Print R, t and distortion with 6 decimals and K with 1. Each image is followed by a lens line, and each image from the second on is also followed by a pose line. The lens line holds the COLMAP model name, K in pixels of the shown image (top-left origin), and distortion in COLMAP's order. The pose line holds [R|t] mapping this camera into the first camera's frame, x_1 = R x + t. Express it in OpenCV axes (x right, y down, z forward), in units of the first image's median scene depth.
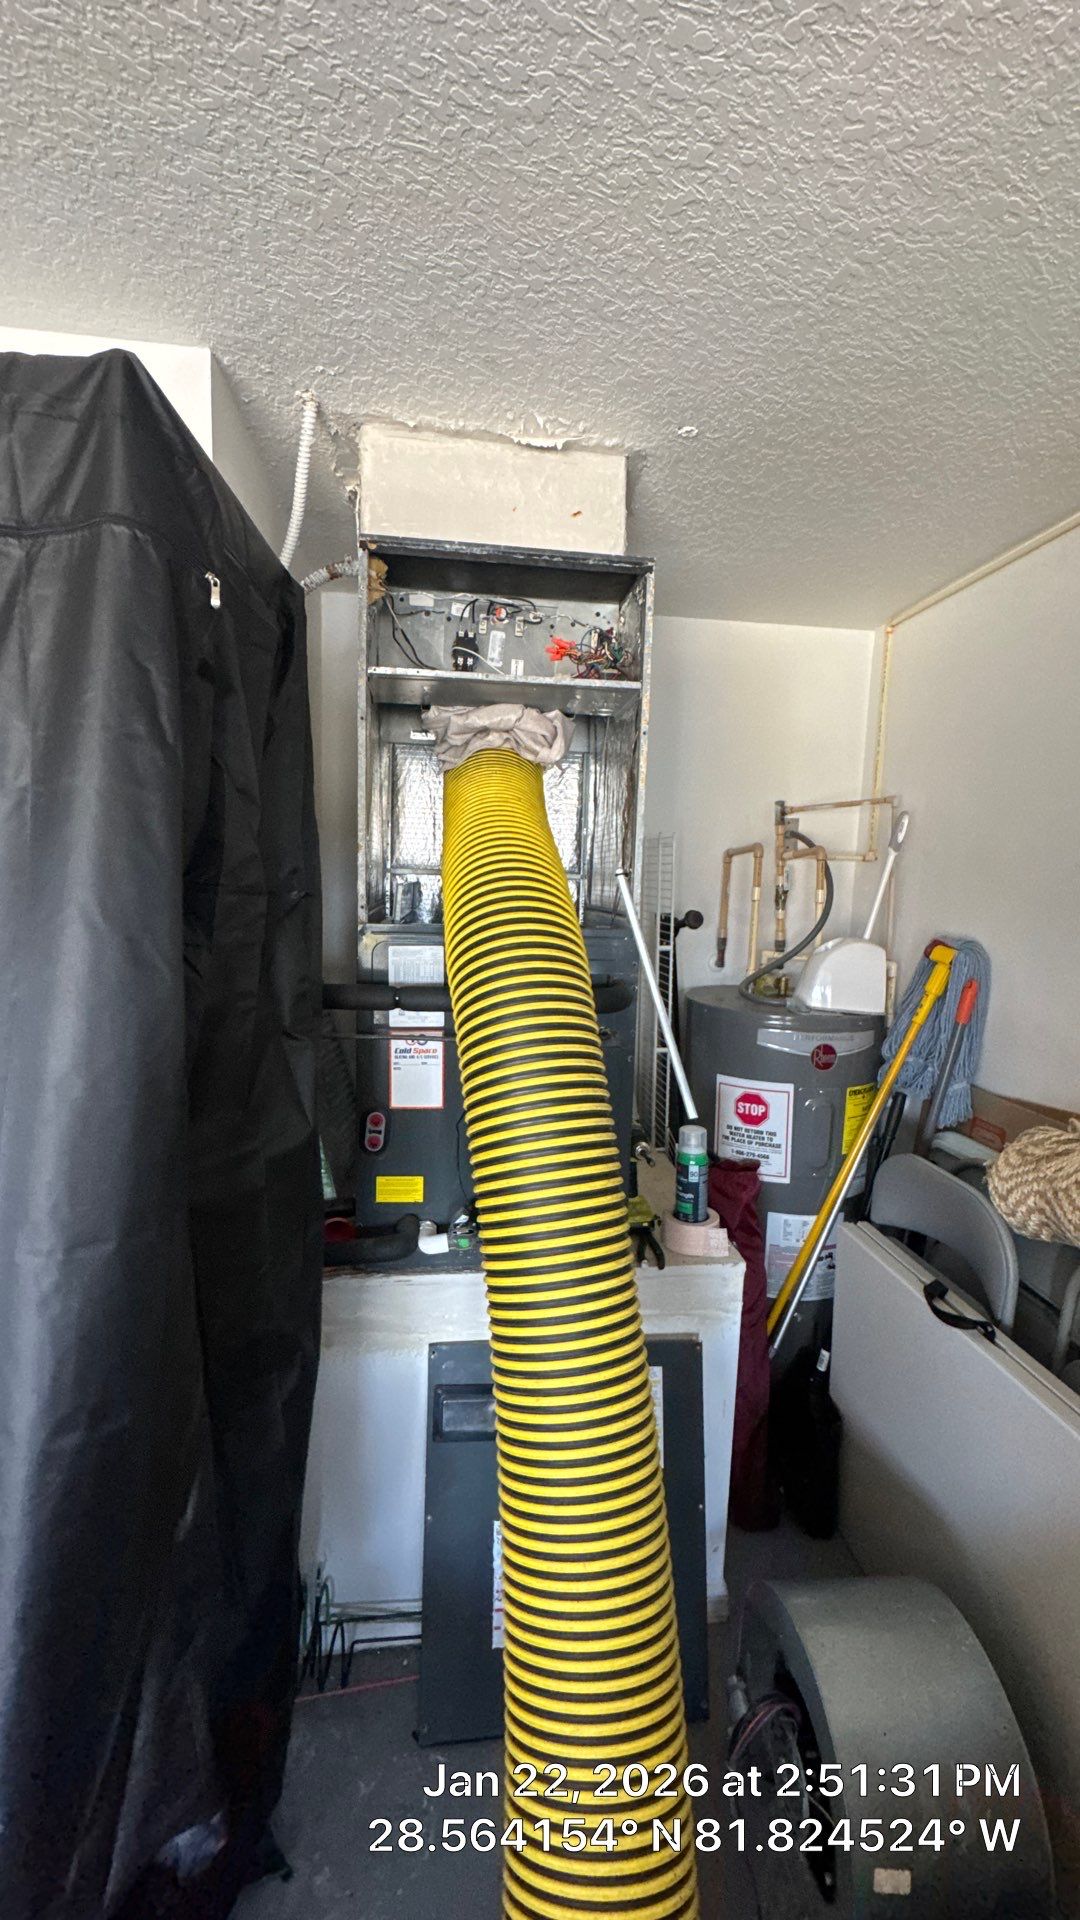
lens RADIAL K [[770.3, 0, 543.0], [0, 770.3, 954.6], [0, 0, 1]] dist [-0.004246, 0.001055]
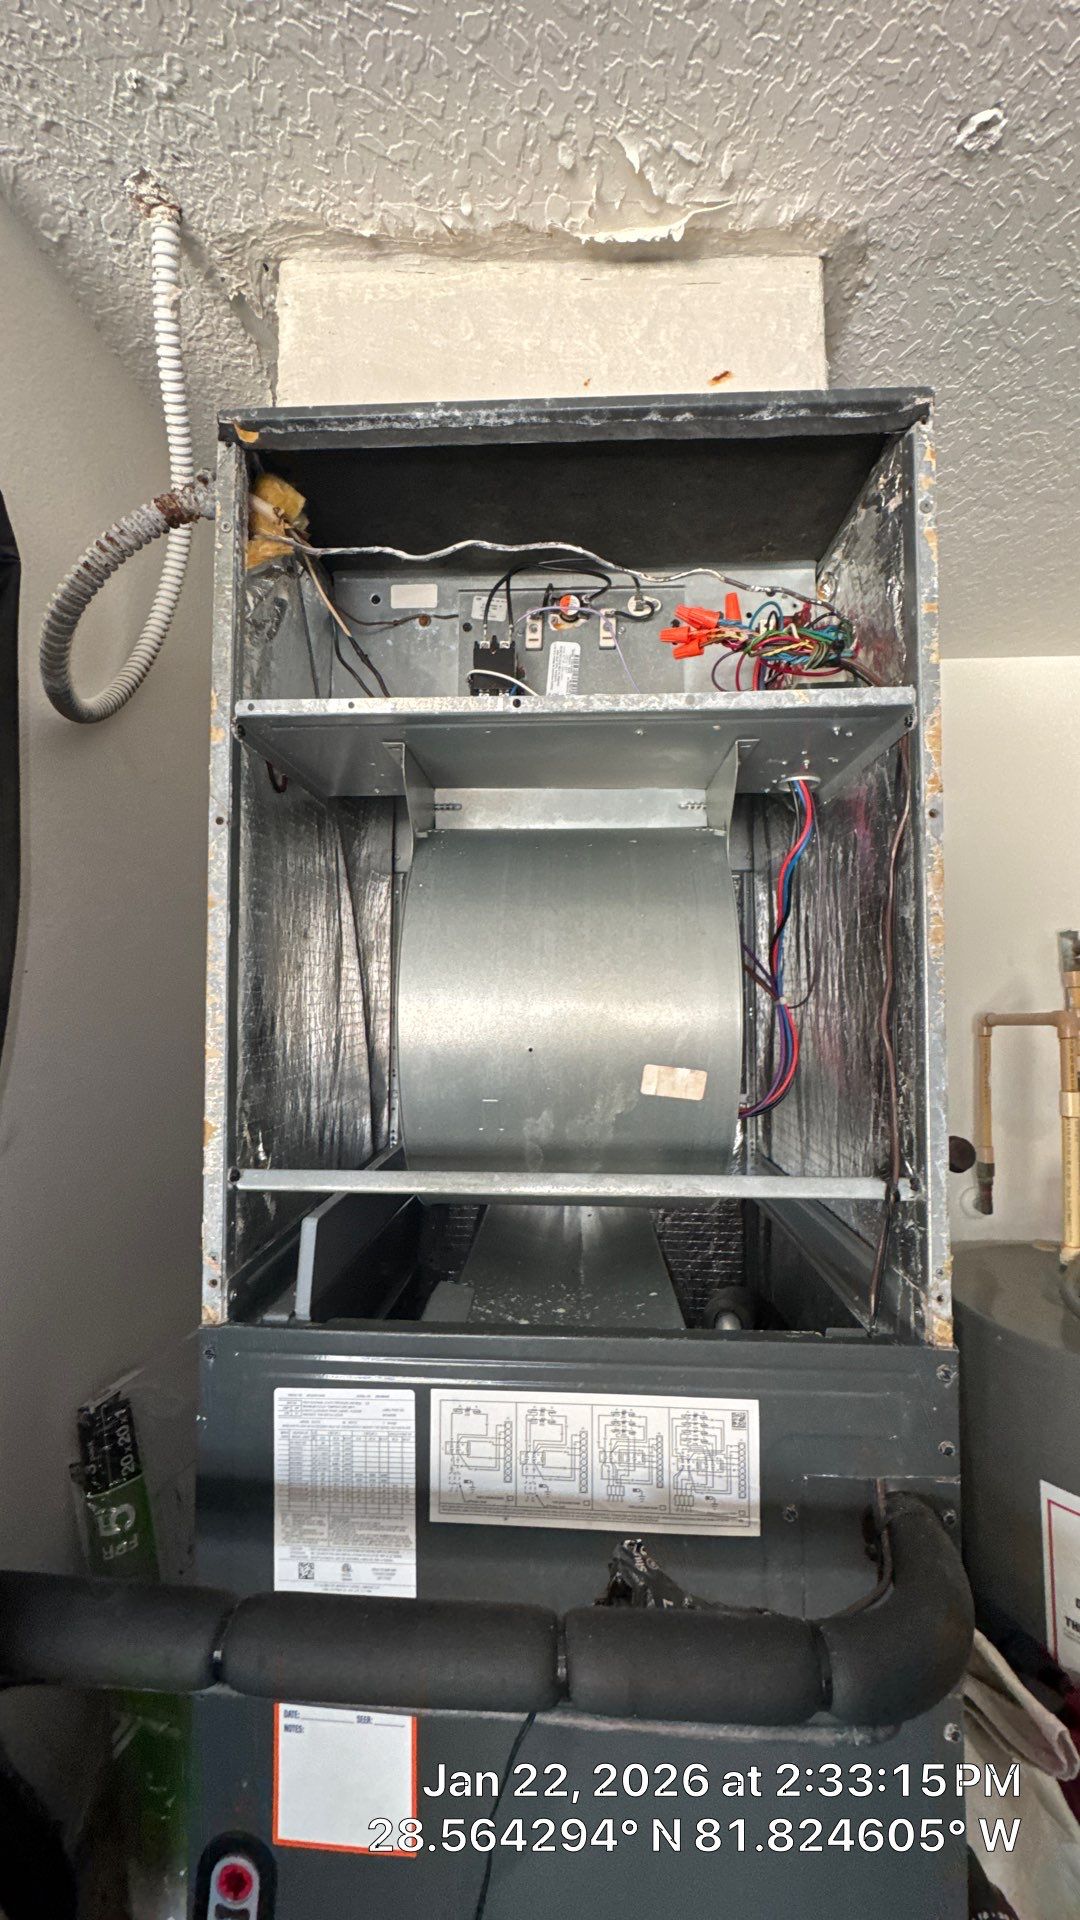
lens RADIAL K [[770.3, 0, 537.6], [0, 770.3, 957.1], [0, 0, 1]] dist [-0.004246, 0.001055]
pose [[0.984035, -0.035352, -0.174429, 0.003272], [0.008551, 0.988333, -0.152067, -0.157075], [0.177770, 0.148147, 0.972857, 0.591979]]
